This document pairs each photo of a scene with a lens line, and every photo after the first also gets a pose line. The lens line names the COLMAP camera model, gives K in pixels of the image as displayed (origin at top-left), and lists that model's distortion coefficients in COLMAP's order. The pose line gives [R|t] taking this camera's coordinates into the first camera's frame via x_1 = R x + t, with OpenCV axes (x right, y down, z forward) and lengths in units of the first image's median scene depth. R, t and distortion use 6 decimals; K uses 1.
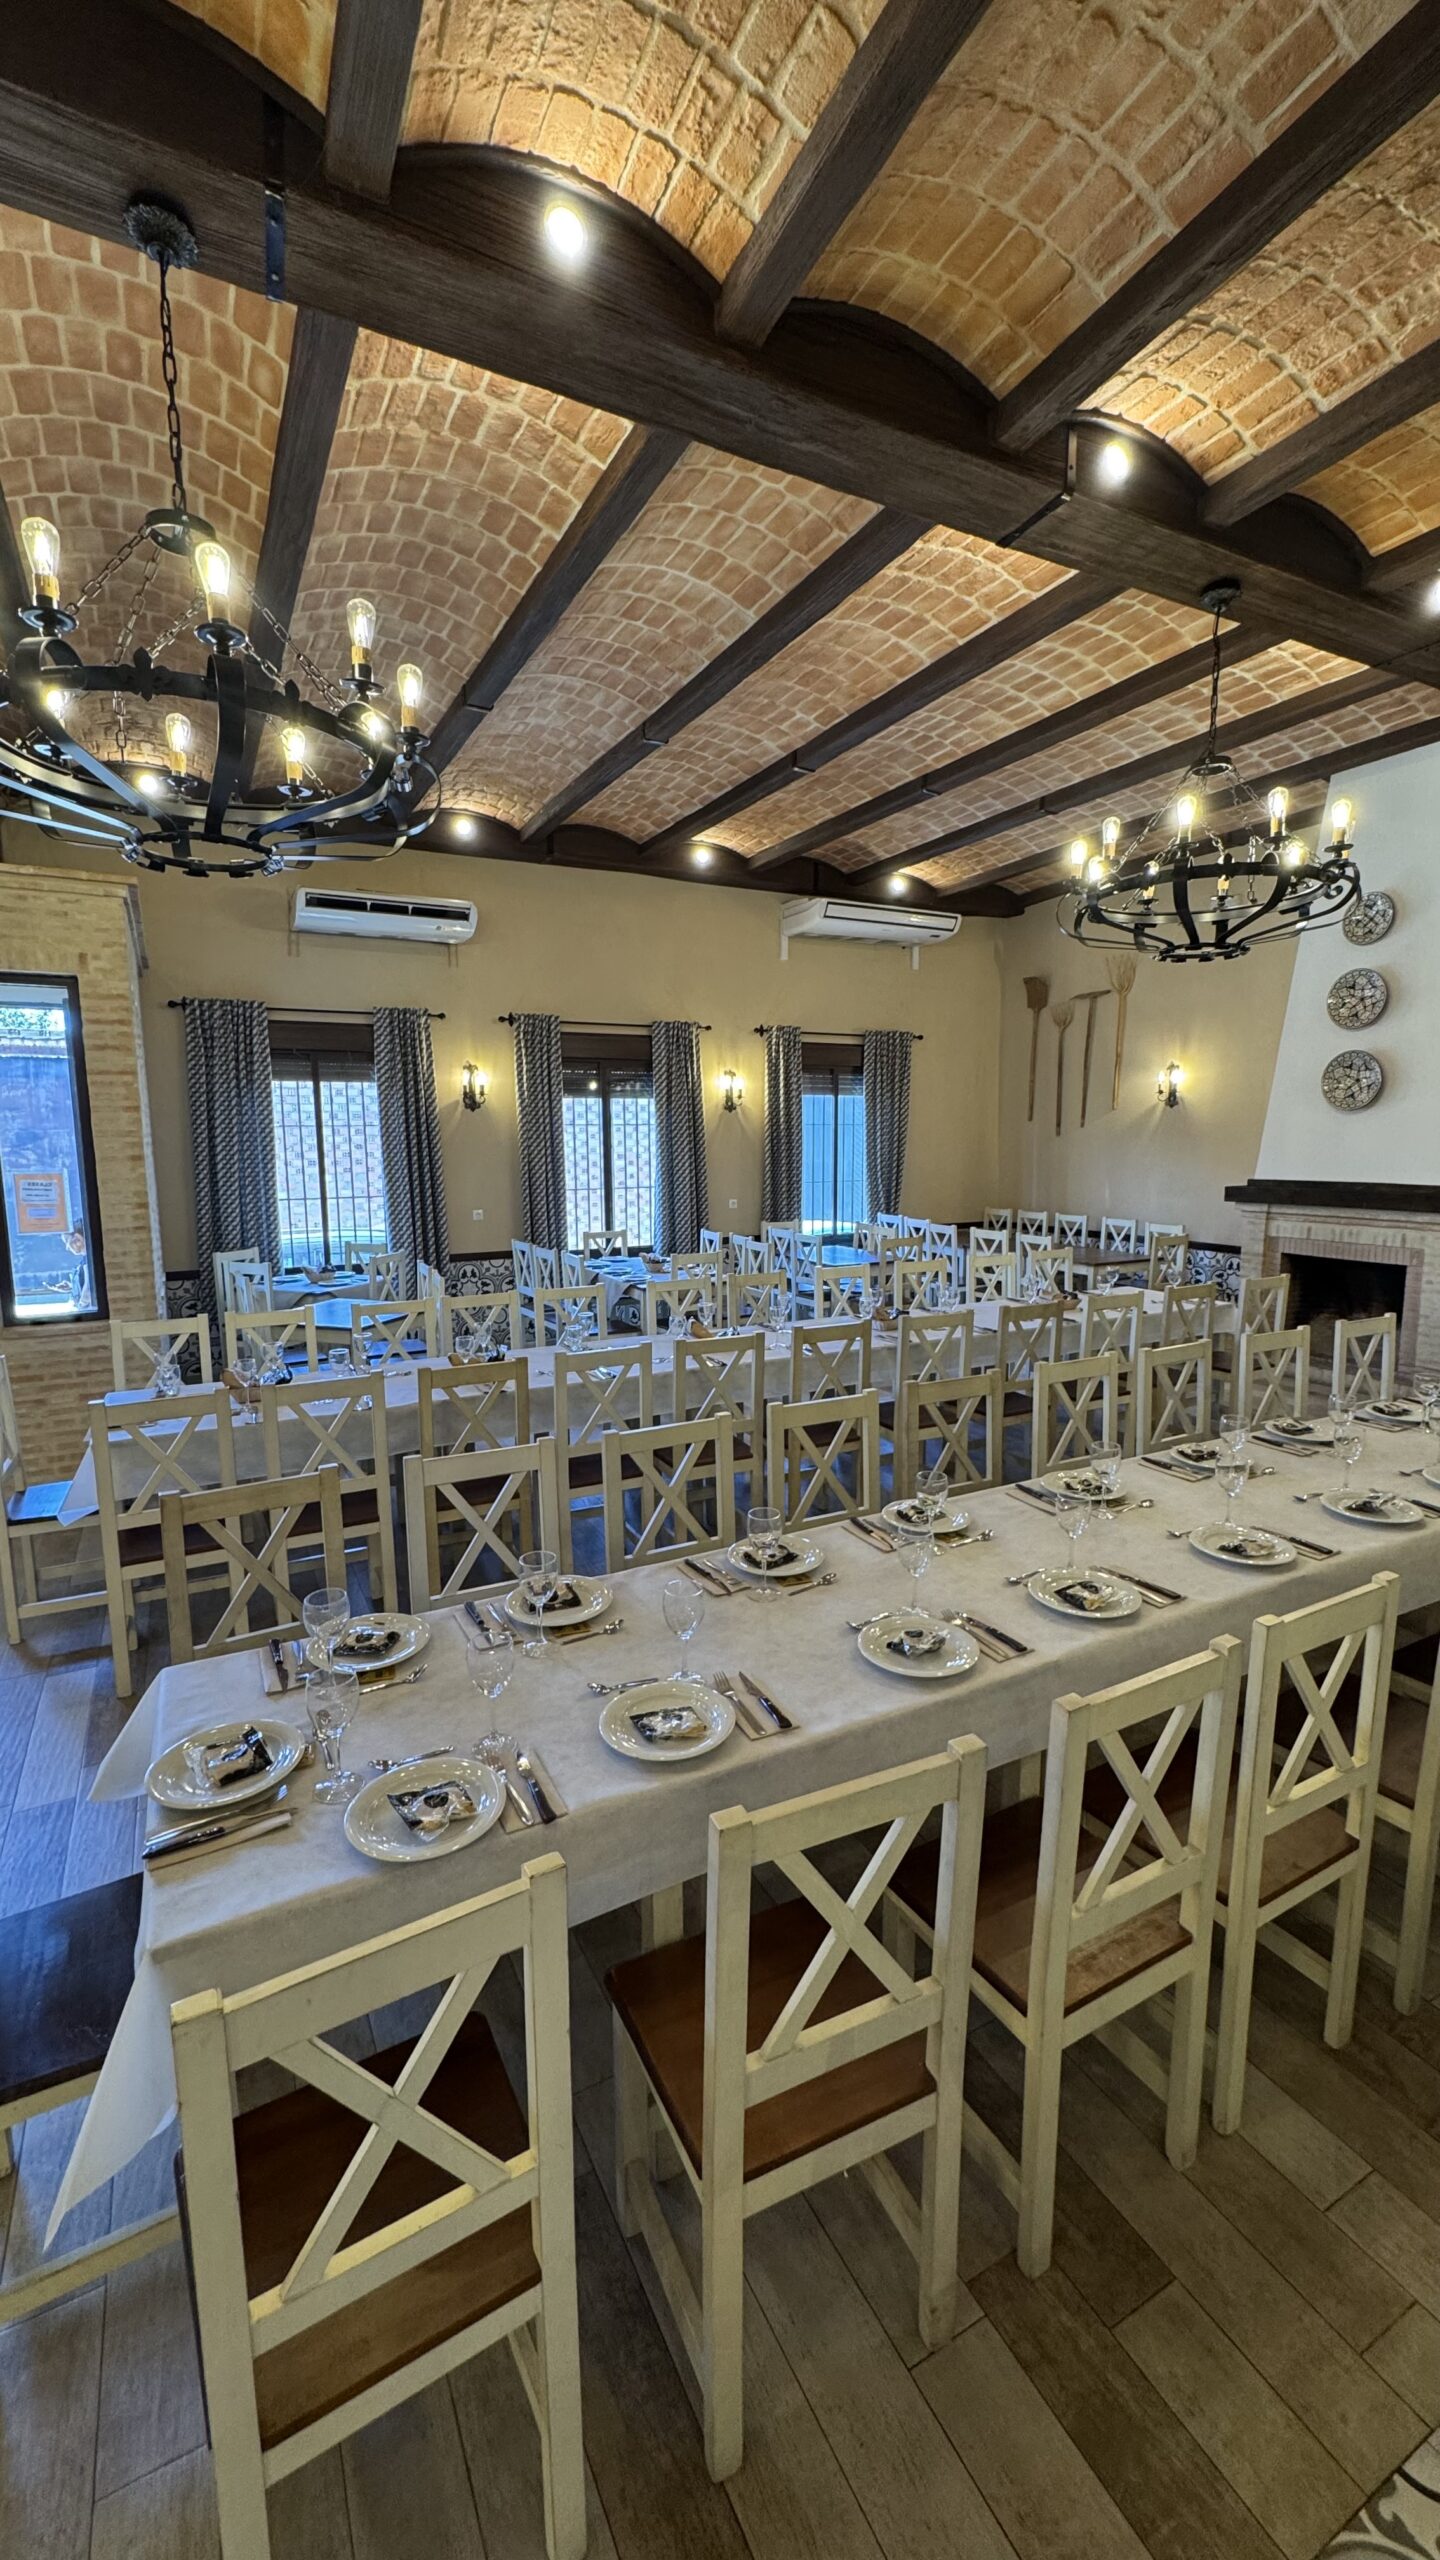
lens RADIAL K [[1005.7, 0, 719.7], [0, 1005.7, 1299.1], [0, 0, 1]] dist [-0.003165, -0.000426]
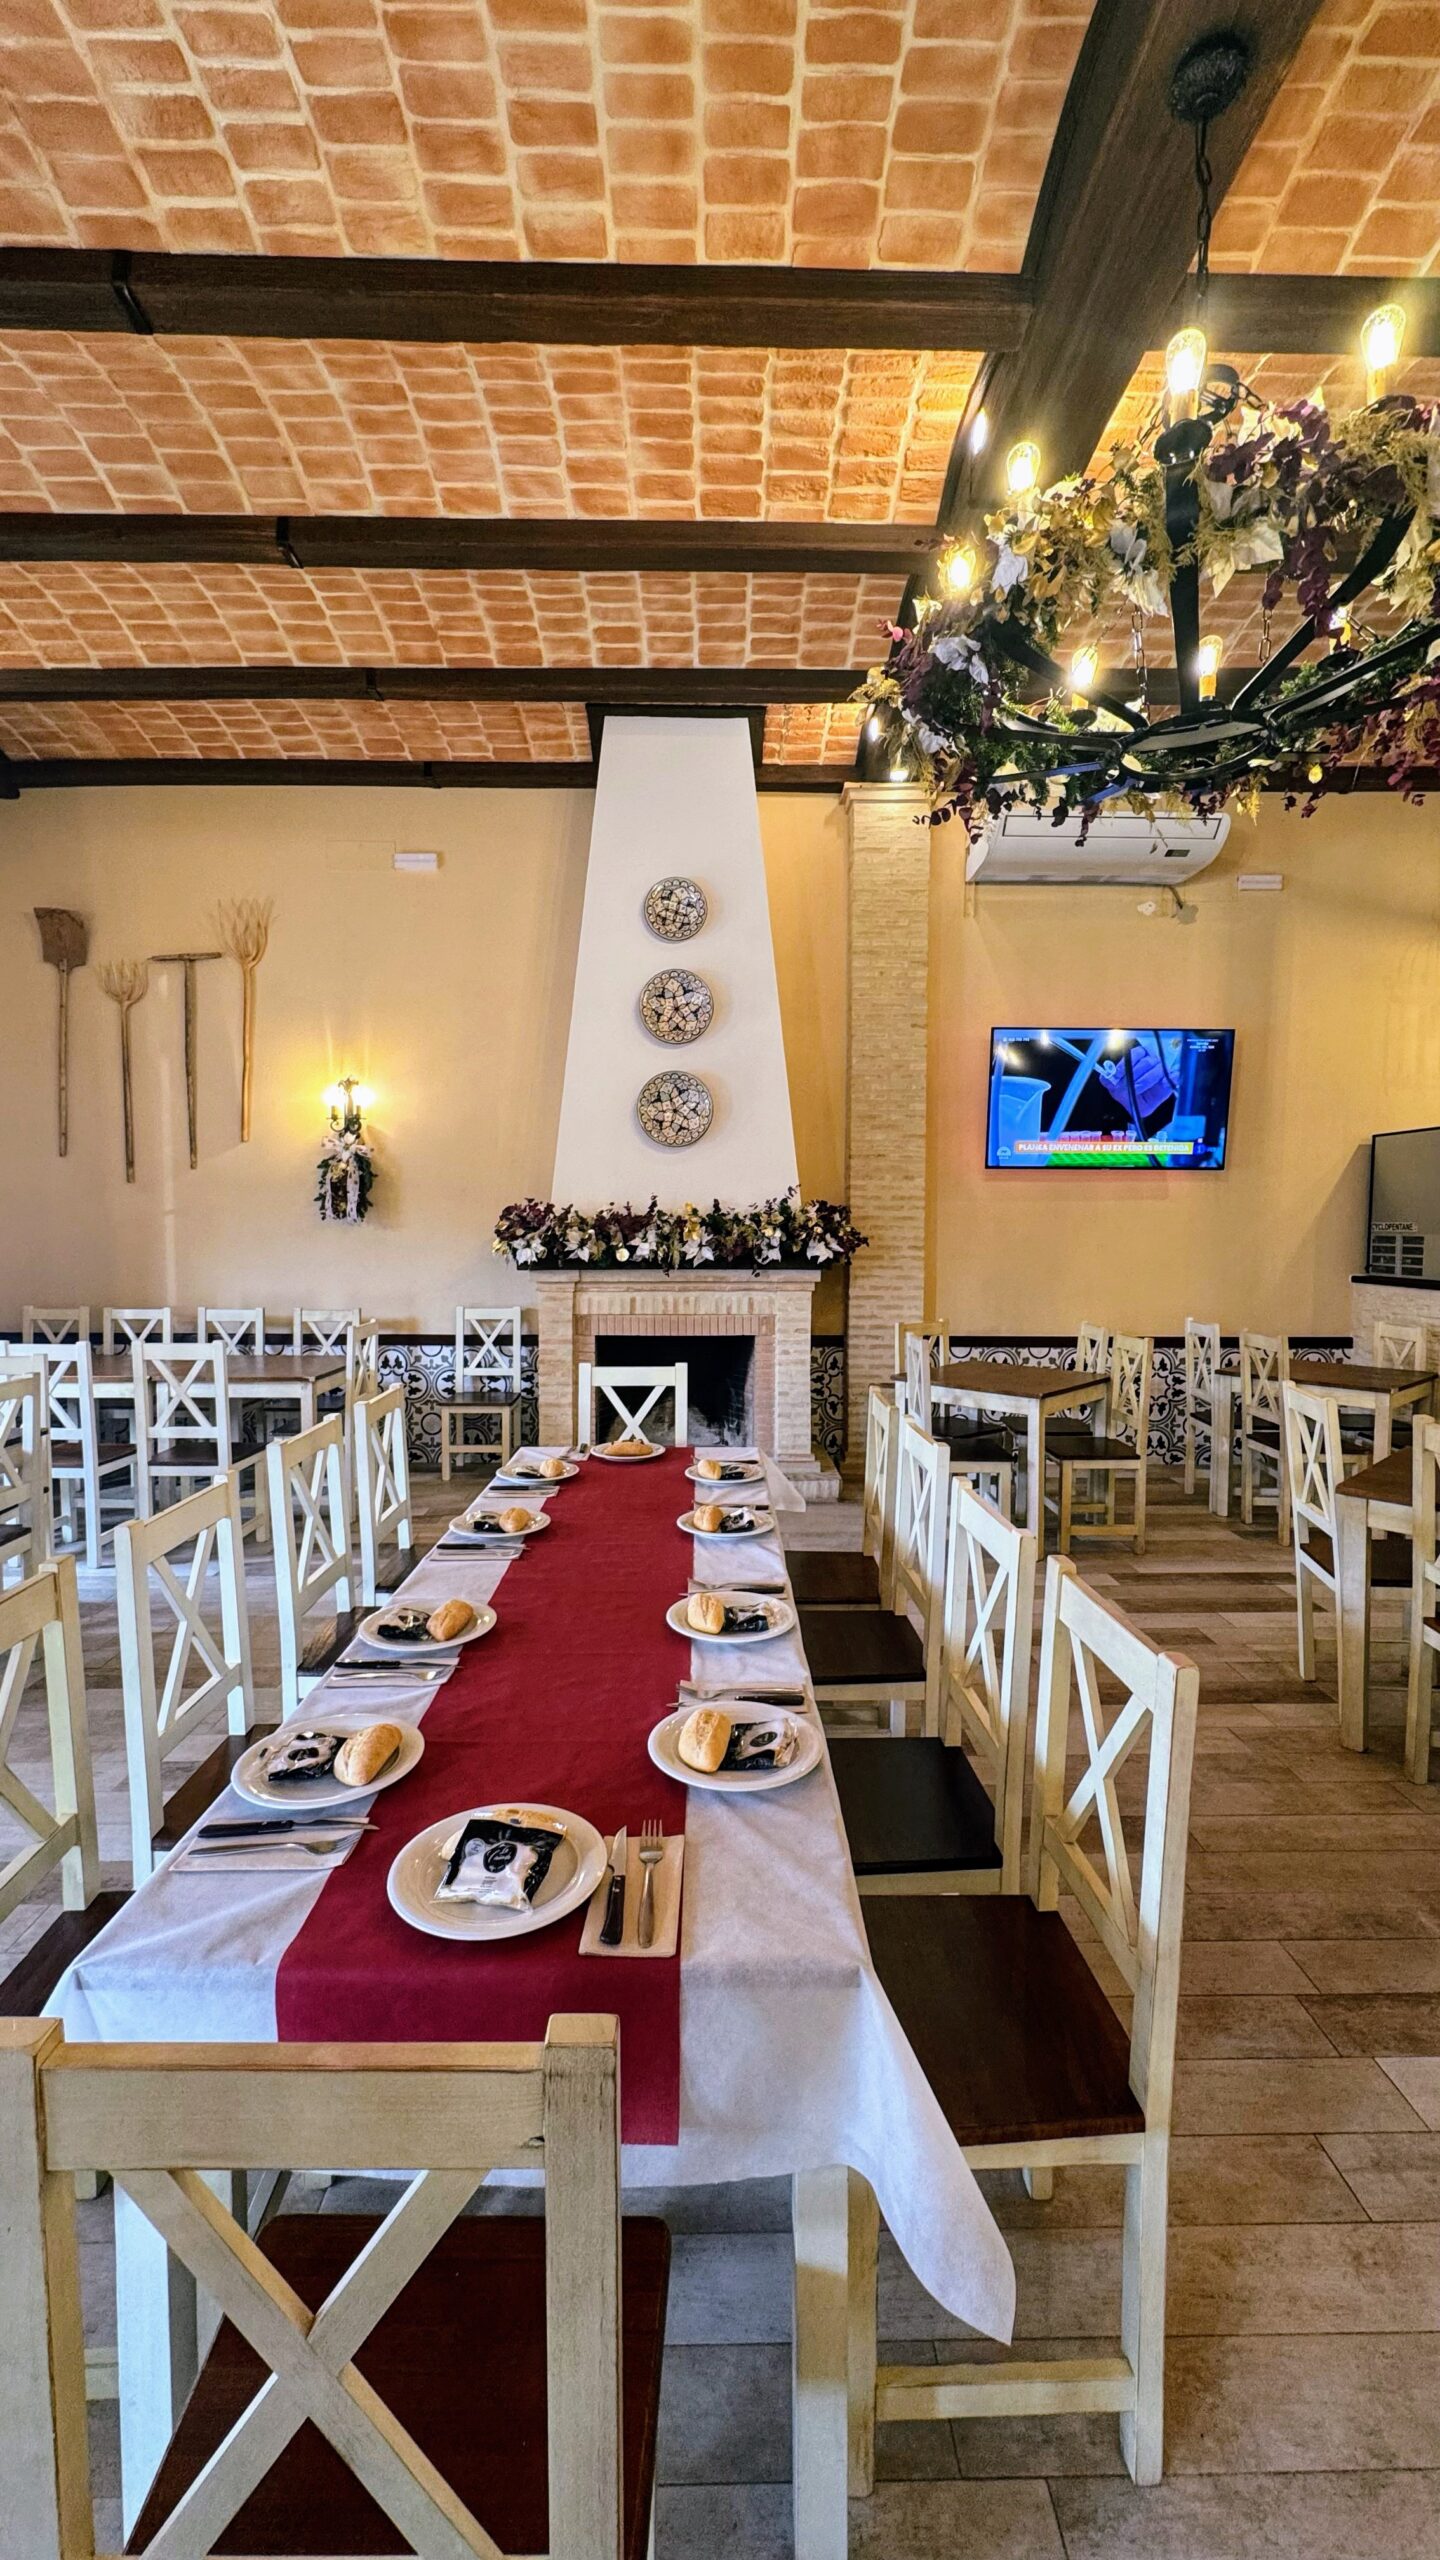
lens RADIAL K [[1005.7, 0, 697.0], [0, 1005.7, 1293.3], [0, 0, 1]] dist [-0.003165, -0.000426]
pose [[0.455351, -0.064426, 0.887978, -0.098057], [0.138830, 0.990316, 0.000659, -0.099711], [-0.879421, 0.122978, 0.459886, 0.871187]]
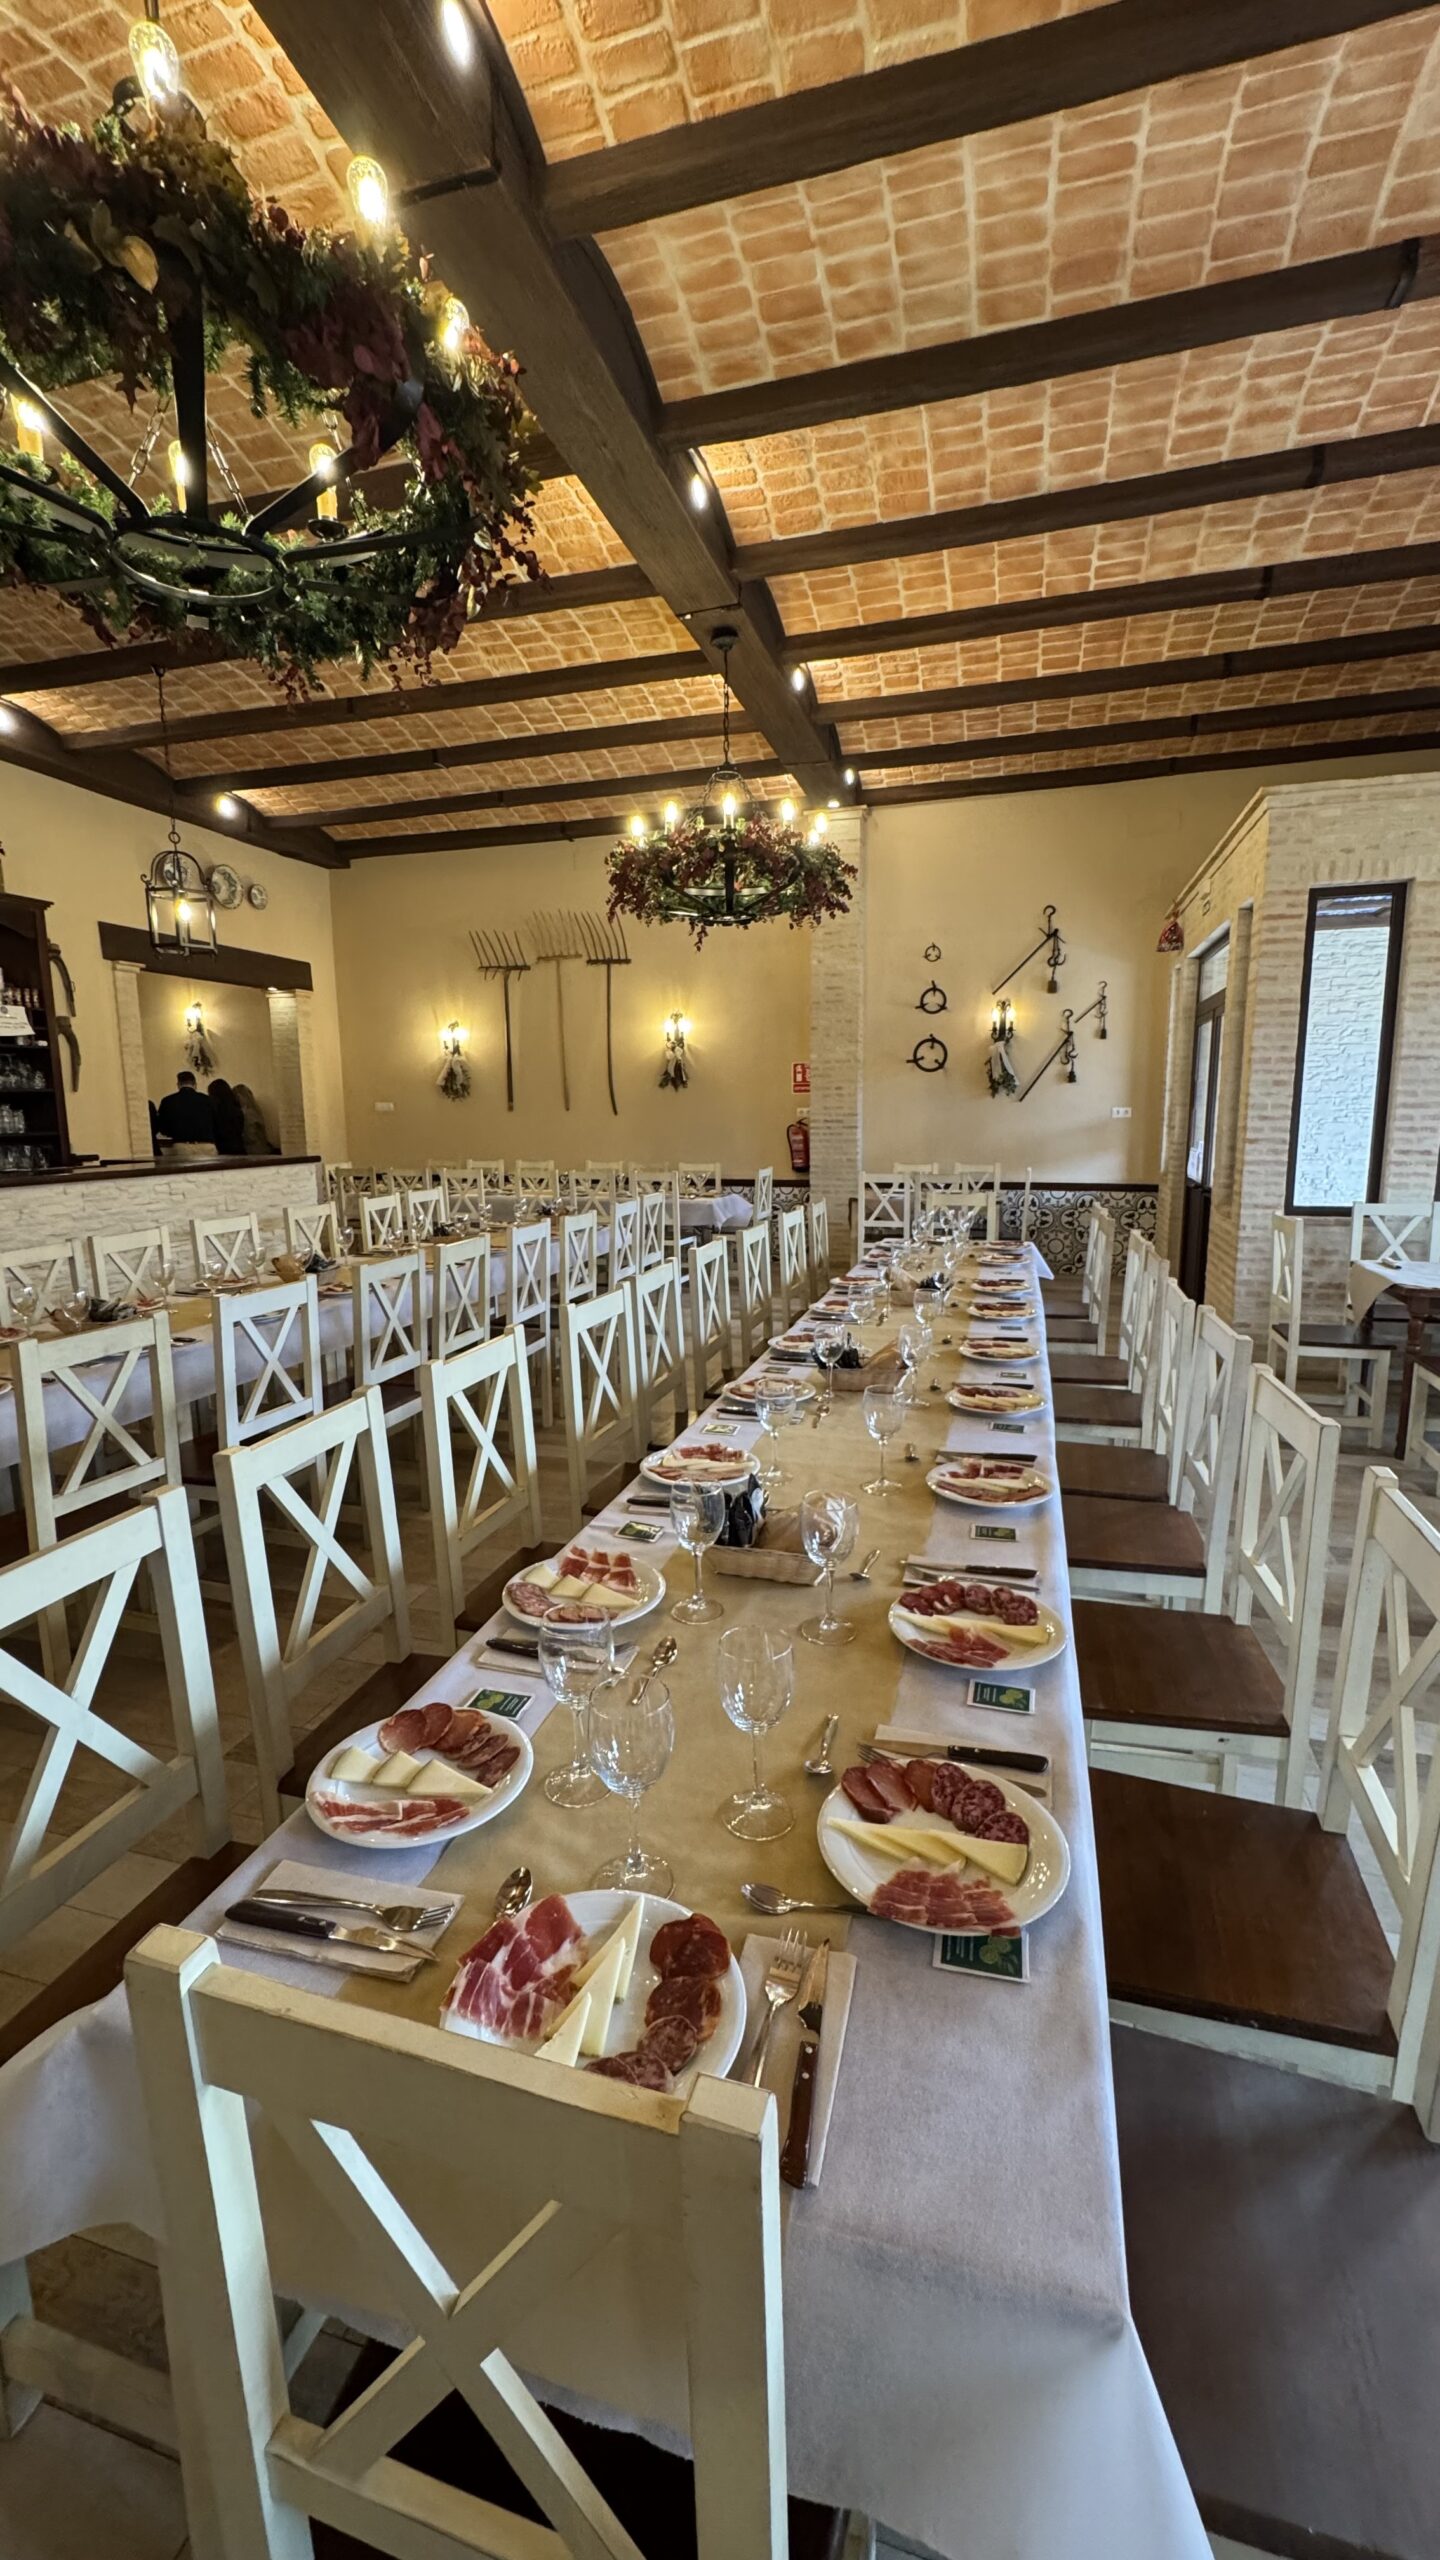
lens RADIAL K [[1005.7, 0, 719.7], [0, 1005.7, 1286.1], [0, 0, 1]] dist [-0.003165, -0.000426]
pose [[0.695637, -0.120975, 0.708134, -0.420368], [0.120340, 0.991414, 0.051153, 0.059517], [-0.708242, 0.049633, 0.704223, 0.109810]]
